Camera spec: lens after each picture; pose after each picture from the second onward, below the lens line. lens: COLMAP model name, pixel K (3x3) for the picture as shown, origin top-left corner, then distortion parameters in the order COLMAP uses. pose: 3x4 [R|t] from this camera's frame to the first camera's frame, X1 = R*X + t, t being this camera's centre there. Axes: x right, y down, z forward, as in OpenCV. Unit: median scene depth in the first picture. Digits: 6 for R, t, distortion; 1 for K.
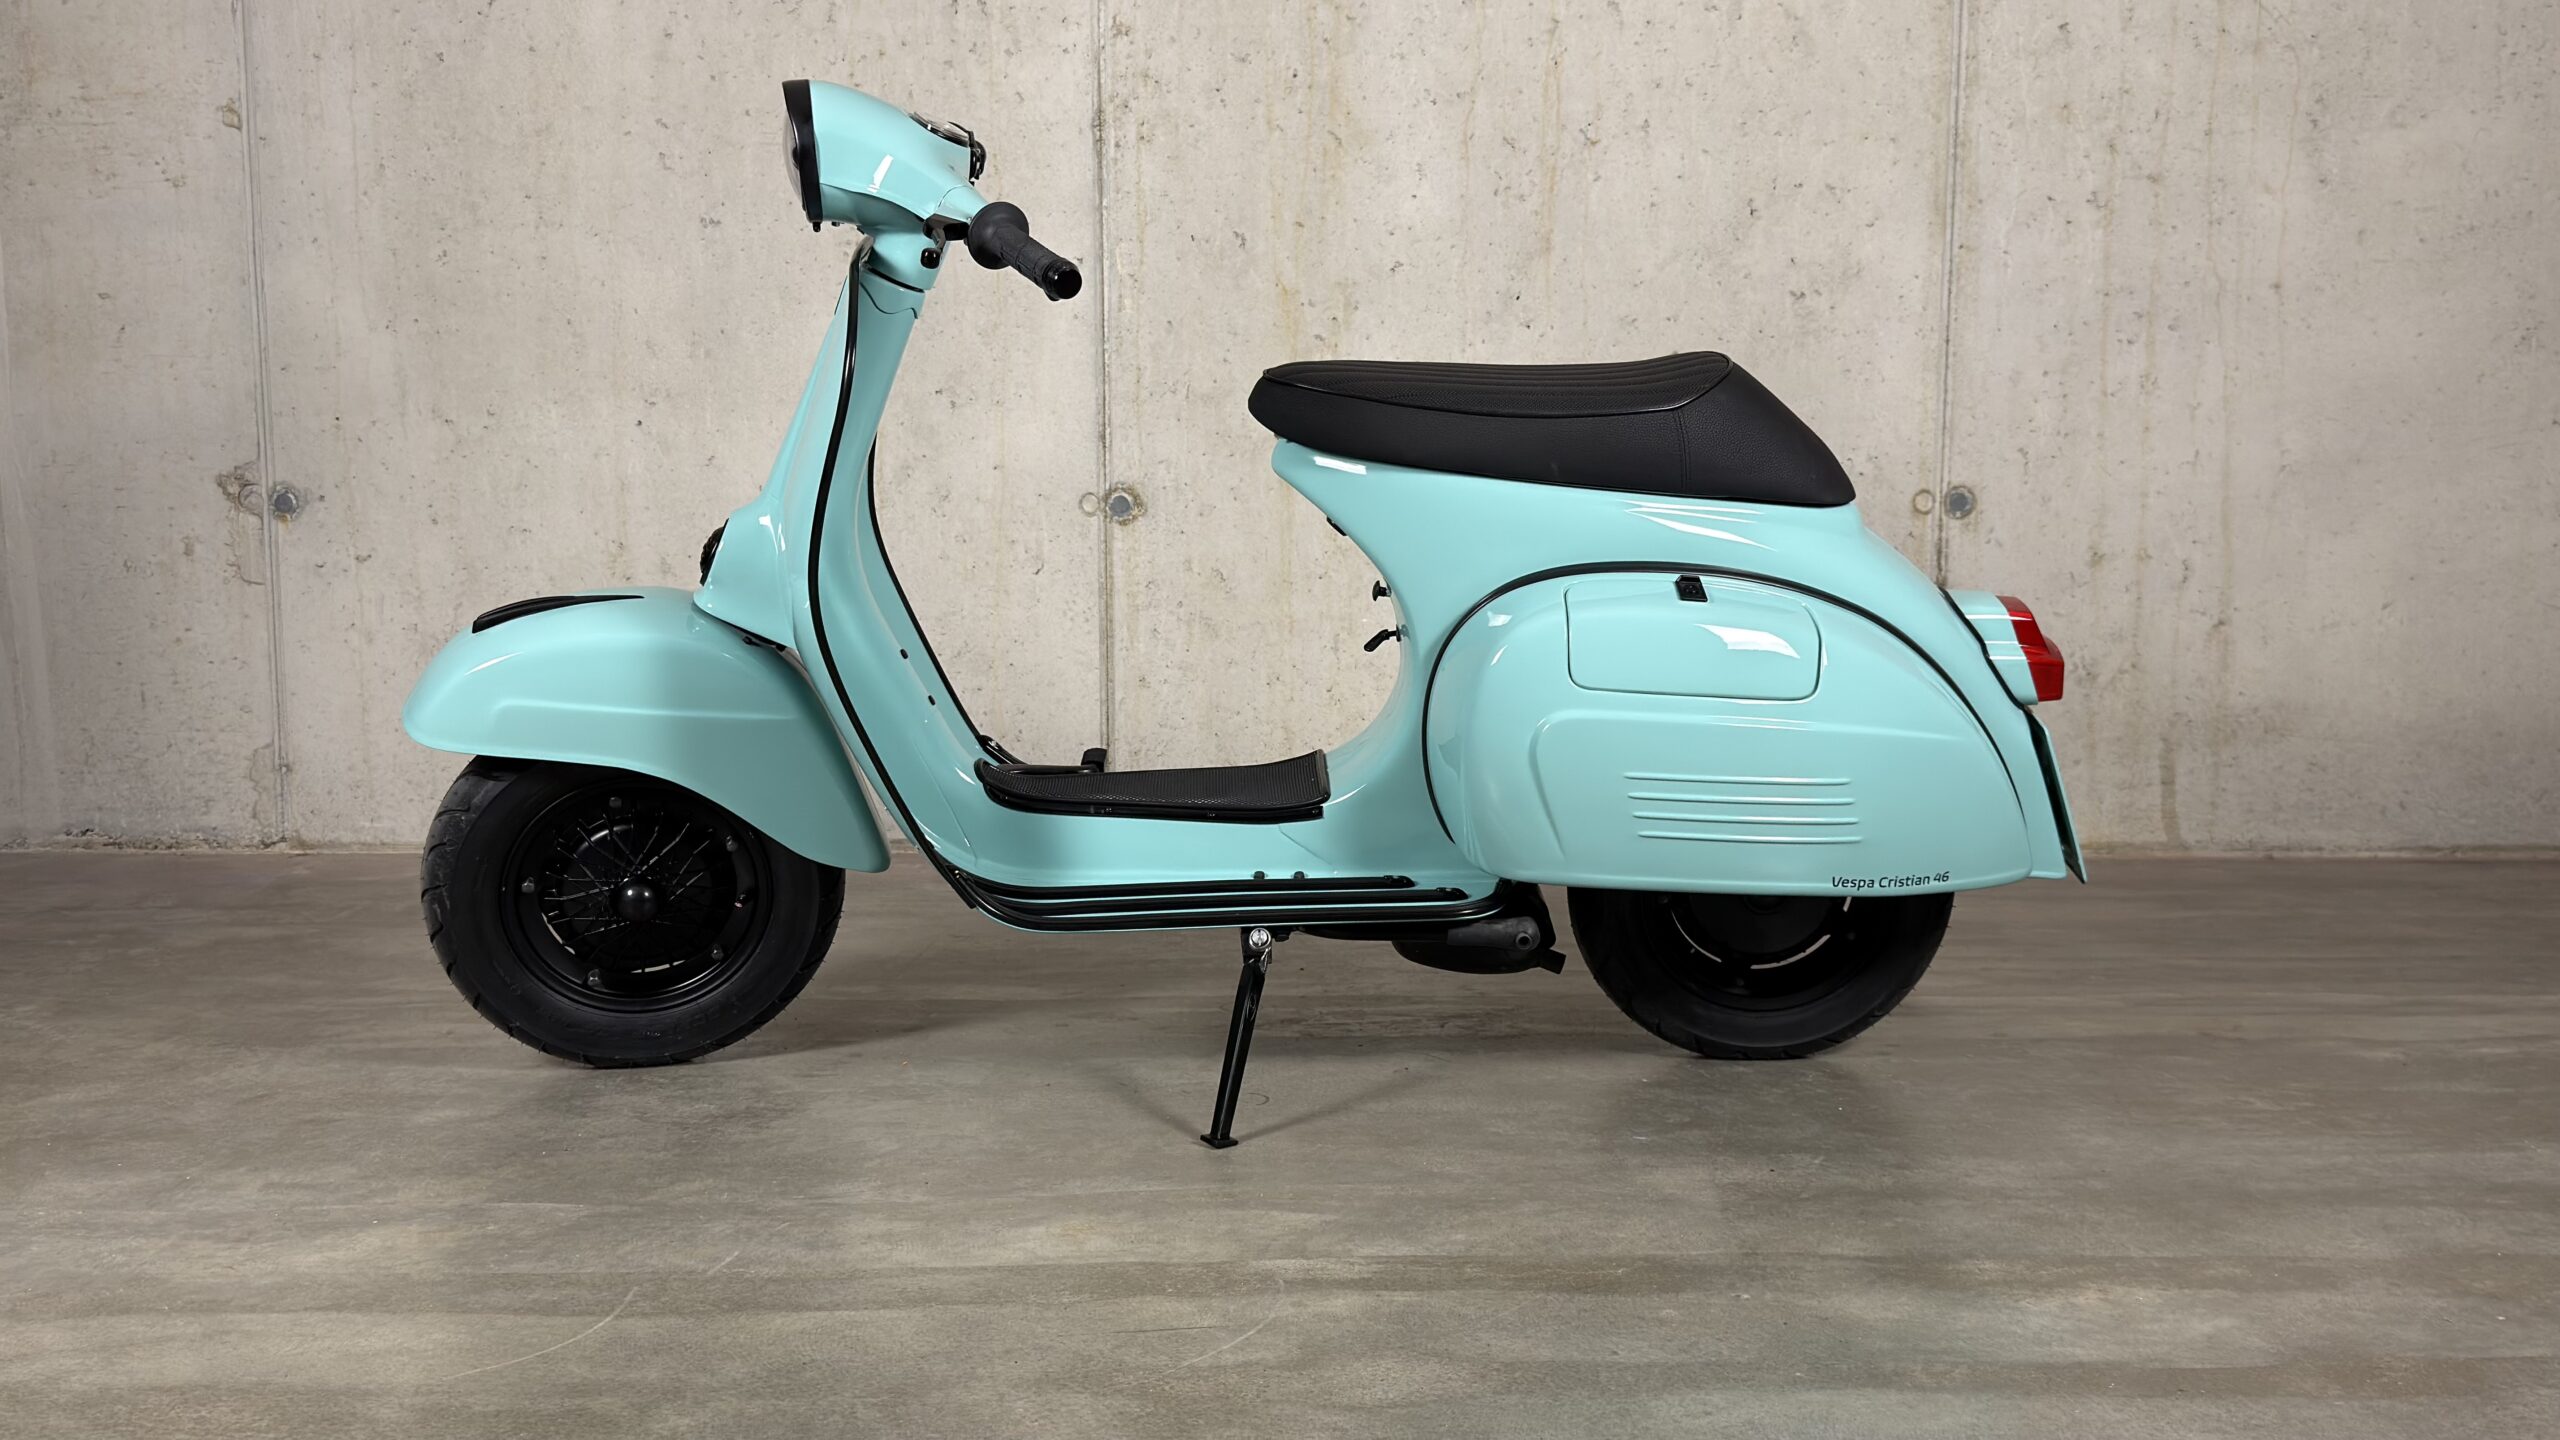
lens RADIAL K [[2602.5, 0, 1282.8], [0, 2602.5, 719.5], [0, 0, 1]] dist [0.077641, 0.000000]
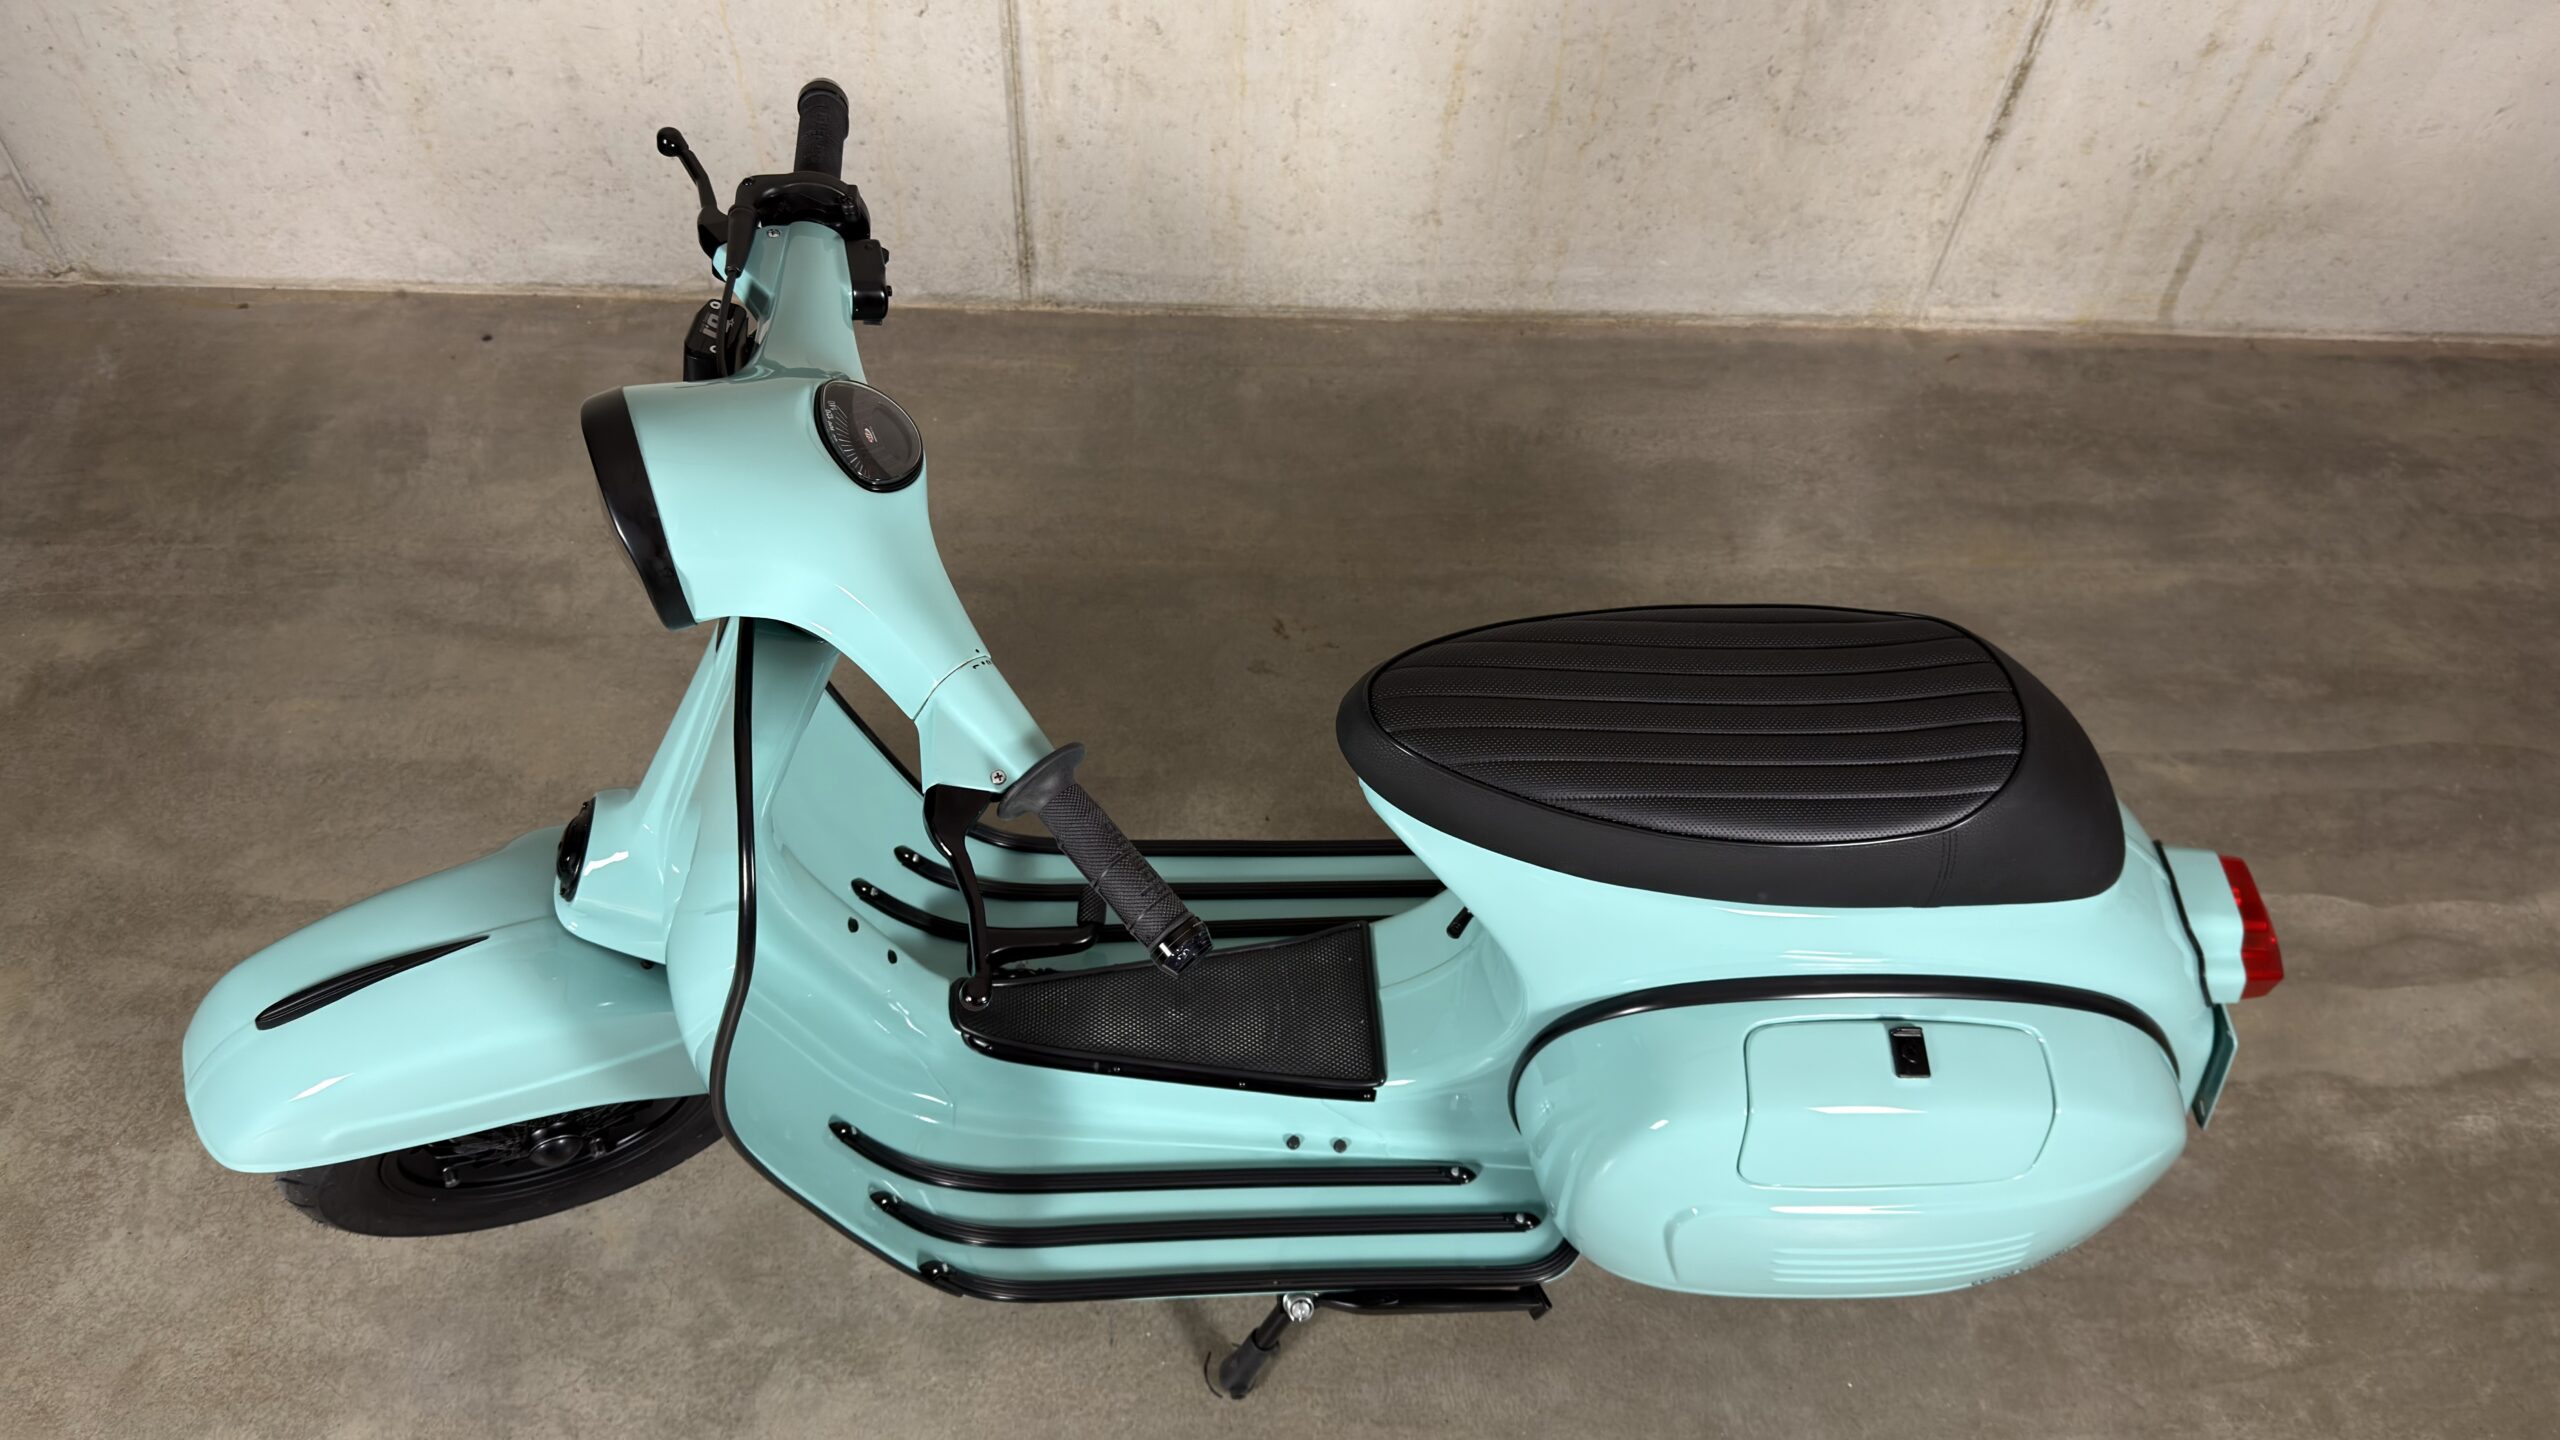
lens RADIAL K [[1848.7, 0, 1289.1], [0, 1848.7, 770.7], [0, 0, 1]] dist [0.003342, -0.010155]
pose [[0.996806, -0.001061, 0.079858, -0.029274], [-0.056634, 0.695630, 0.716165, -0.308875], [-0.056311, -0.718400, 0.693347, 0.450543]]
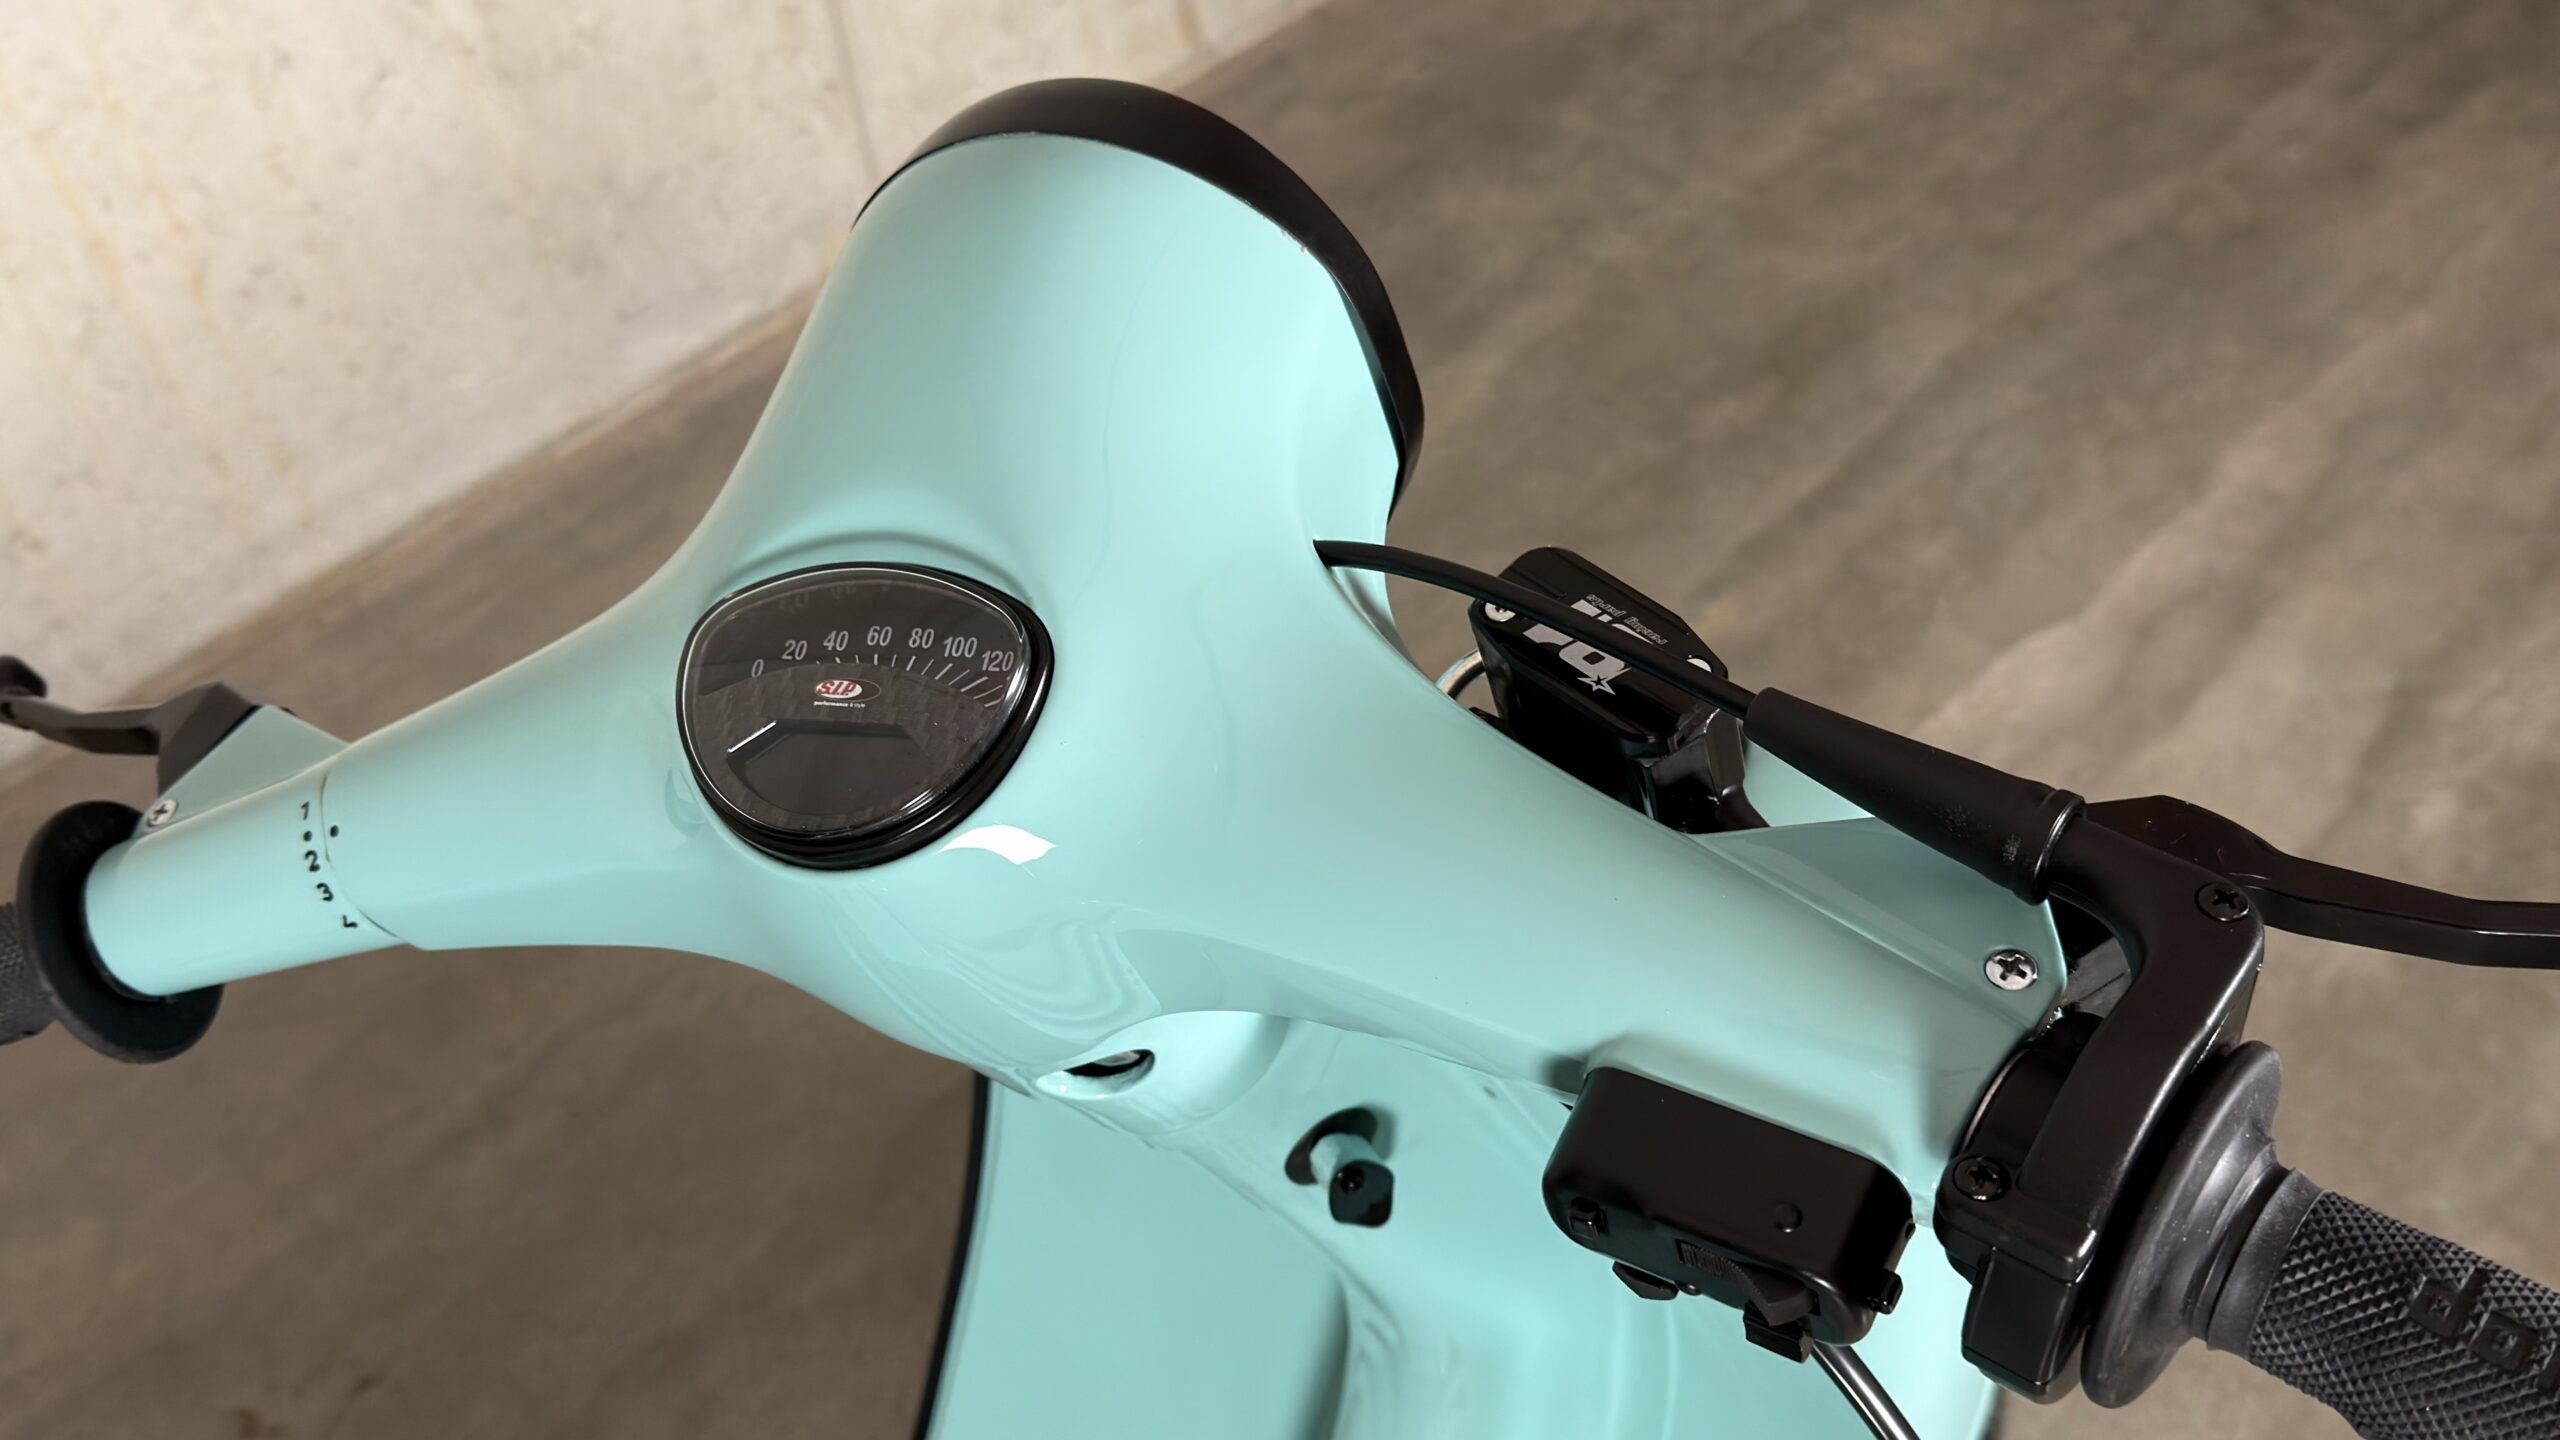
lens RADIAL K [[2562.1, 0, 1293.5], [0, 2562.1, 757.7], [0, 0, 1]] dist [0.054609, 0.000000]
pose [[0.708006, -0.554825, 0.436917, 0.009038], [0.155112, 0.725747, 0.670247, -0.232555], [-0.688961, -0.406768, 0.599893, 0.582490]]
